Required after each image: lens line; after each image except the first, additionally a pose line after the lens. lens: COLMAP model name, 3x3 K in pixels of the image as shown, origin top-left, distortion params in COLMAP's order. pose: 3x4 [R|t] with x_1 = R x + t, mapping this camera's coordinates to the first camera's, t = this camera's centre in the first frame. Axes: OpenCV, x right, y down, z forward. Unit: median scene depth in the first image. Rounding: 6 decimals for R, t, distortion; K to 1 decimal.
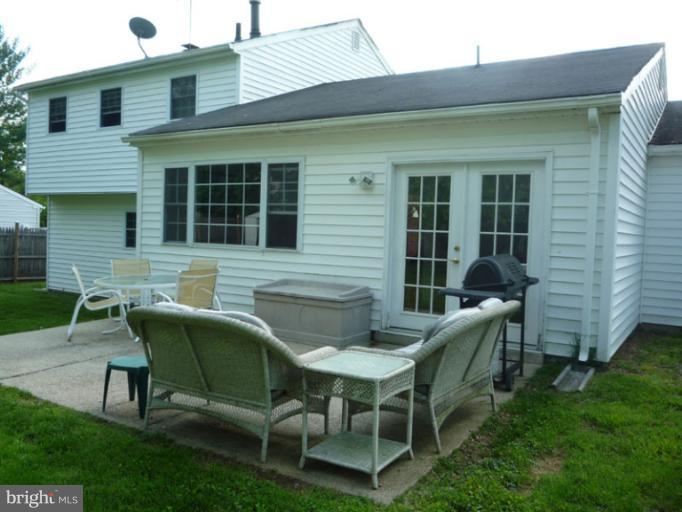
lens RADIAL K [[589.9, 0, 330.4], [0, 589.9, 259.7], [0, 0, 1]] dist [-0.051072, -0.003311]
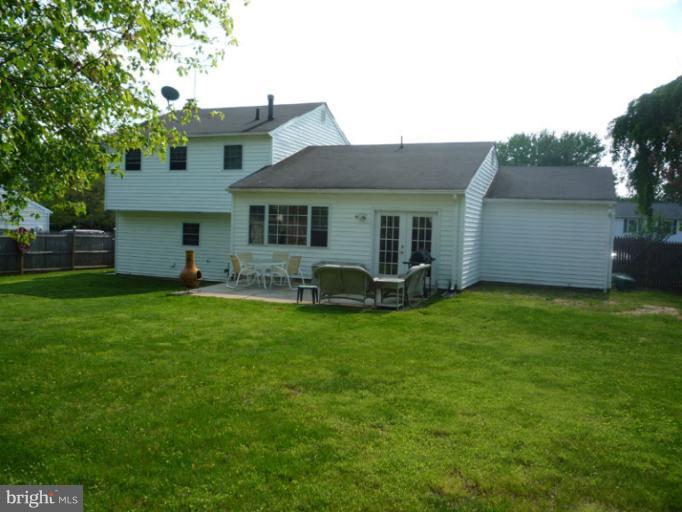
lens RADIAL K [[589.9, 0, 330.4], [0, 589.9, 259.7], [0, 0, 1]] dist [-0.051072, -0.003311]
pose [[0.984233, -0.008532, 0.176672, -0.470465], [0.006433, 0.999902, 0.012449, 0.001846], [-0.176761, -0.011117, 0.984191, -1.239114]]
